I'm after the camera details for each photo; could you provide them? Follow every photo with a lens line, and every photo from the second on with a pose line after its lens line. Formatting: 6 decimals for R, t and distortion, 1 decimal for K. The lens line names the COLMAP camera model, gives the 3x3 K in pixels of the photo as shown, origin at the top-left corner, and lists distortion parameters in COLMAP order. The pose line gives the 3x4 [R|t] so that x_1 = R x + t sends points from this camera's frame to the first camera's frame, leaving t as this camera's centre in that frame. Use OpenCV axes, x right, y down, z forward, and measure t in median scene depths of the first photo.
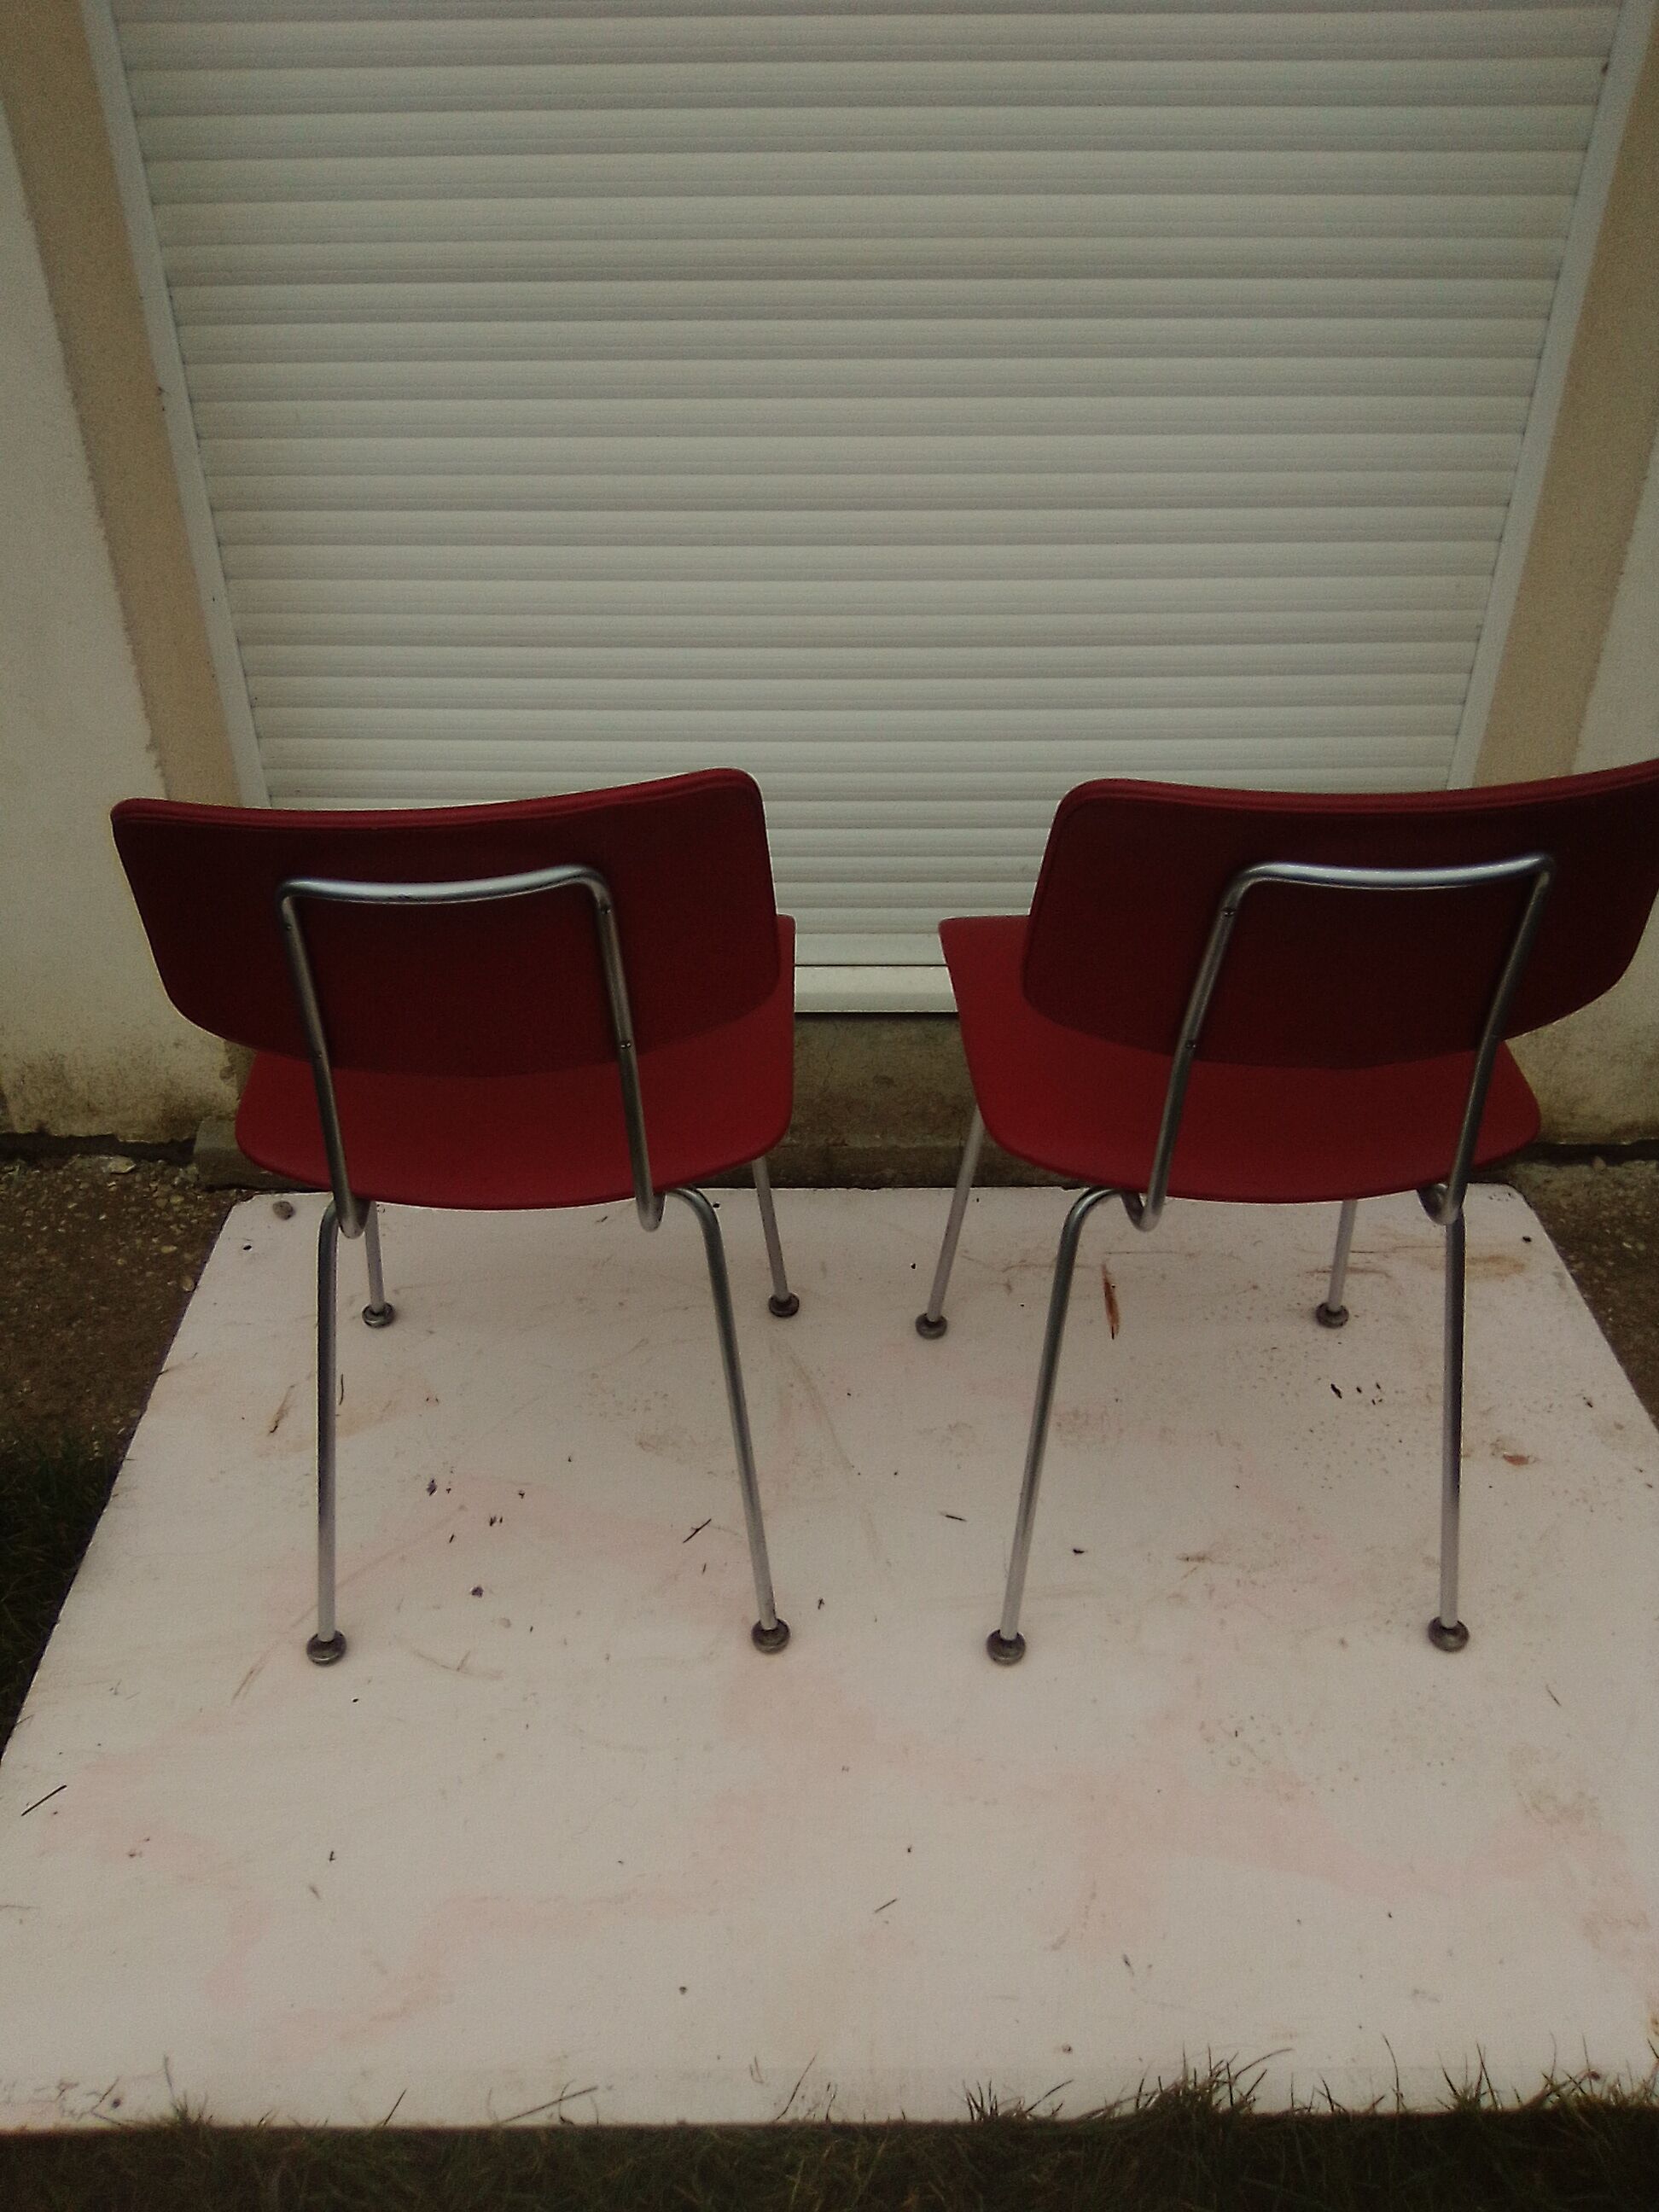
lens RADIAL K [[1765.3, 0, 812.7], [0, 1765.3, 1084.4], [0, 0, 1]] dist [0.009670, -0.063356]
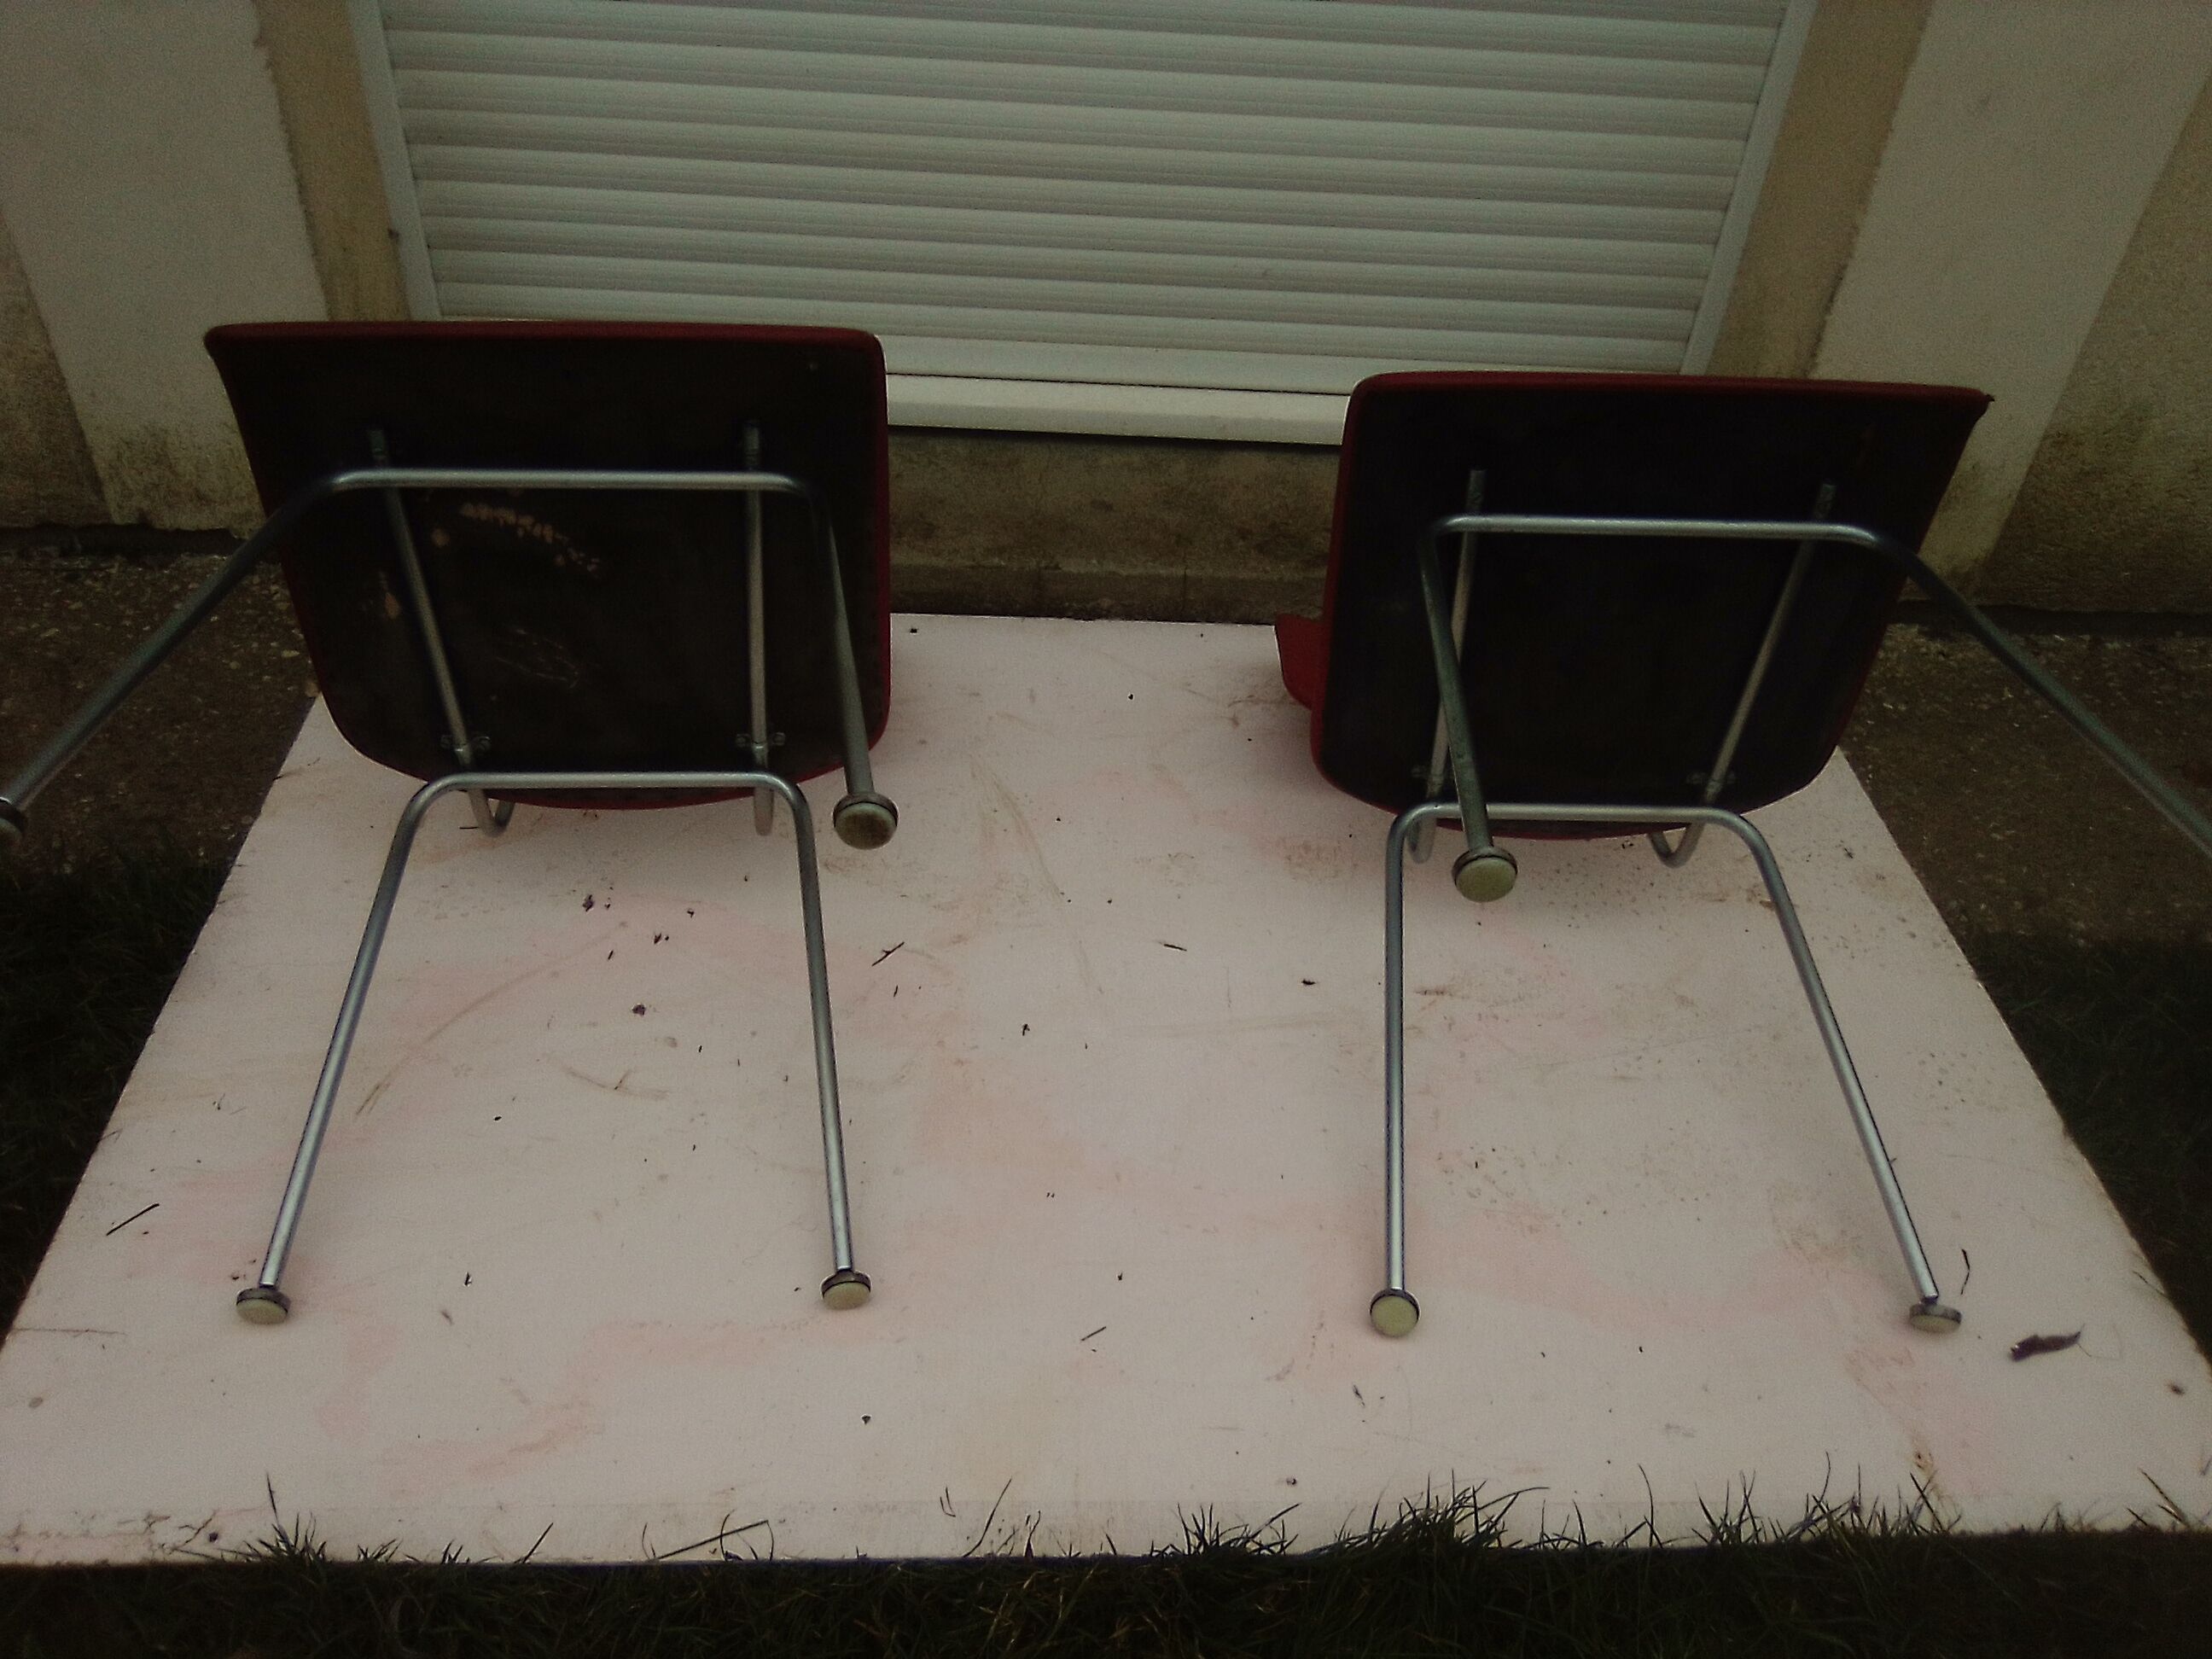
lens RADIAL K [[1765.3, 0, 1119.9], [0, 1765.3, 848.7], [0, 0, 1]] dist [0.009670, -0.063356]
pose [[0.997003, 0.028267, 0.072009, -0.012630], [-0.035809, 0.993754, 0.105695, 0.089302], [-0.068572, -0.107957, 0.991788, 0.093745]]
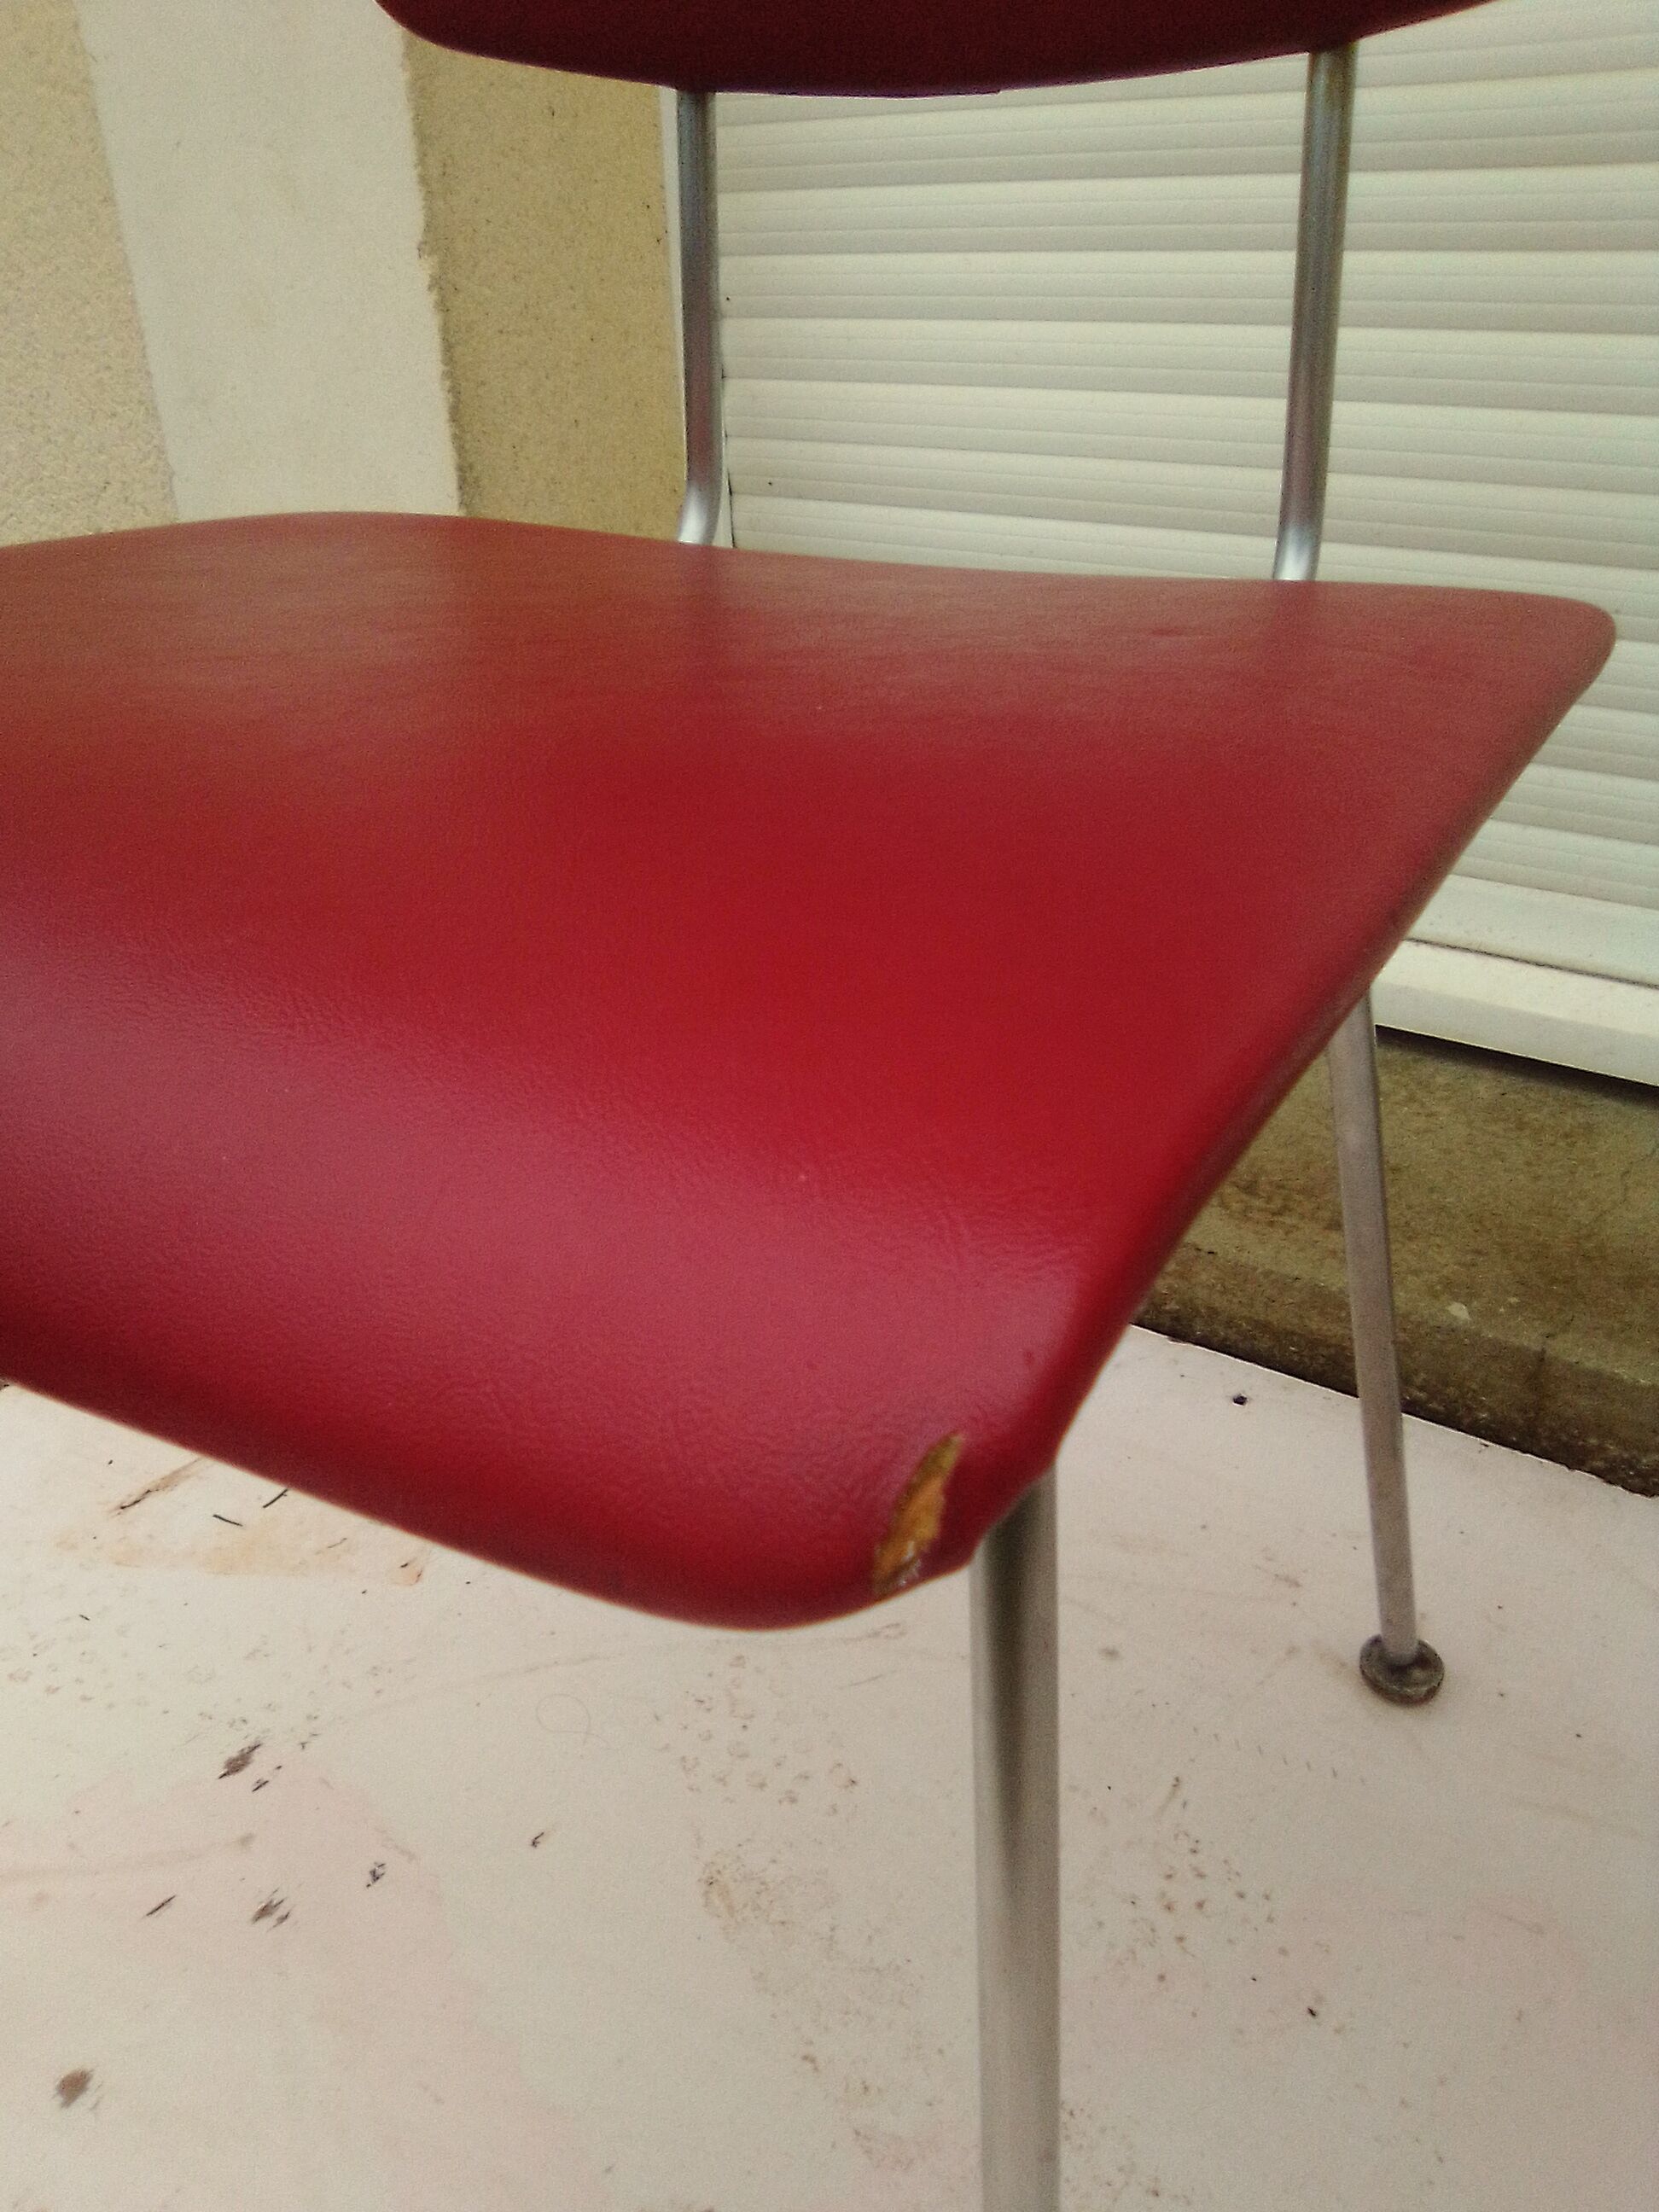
lens RADIAL K [[1765.3, 0, 809.7], [0, 1765.3, 1093.0], [0, 0, 1]] dist [0.009670, -0.063356]
pose [[0.831515, 0.237029, -0.502394, 0.065462], [-0.291418, 0.956085, -0.031246, 0.044849], [0.472926, 0.172388, 0.864074, 0.617212]]
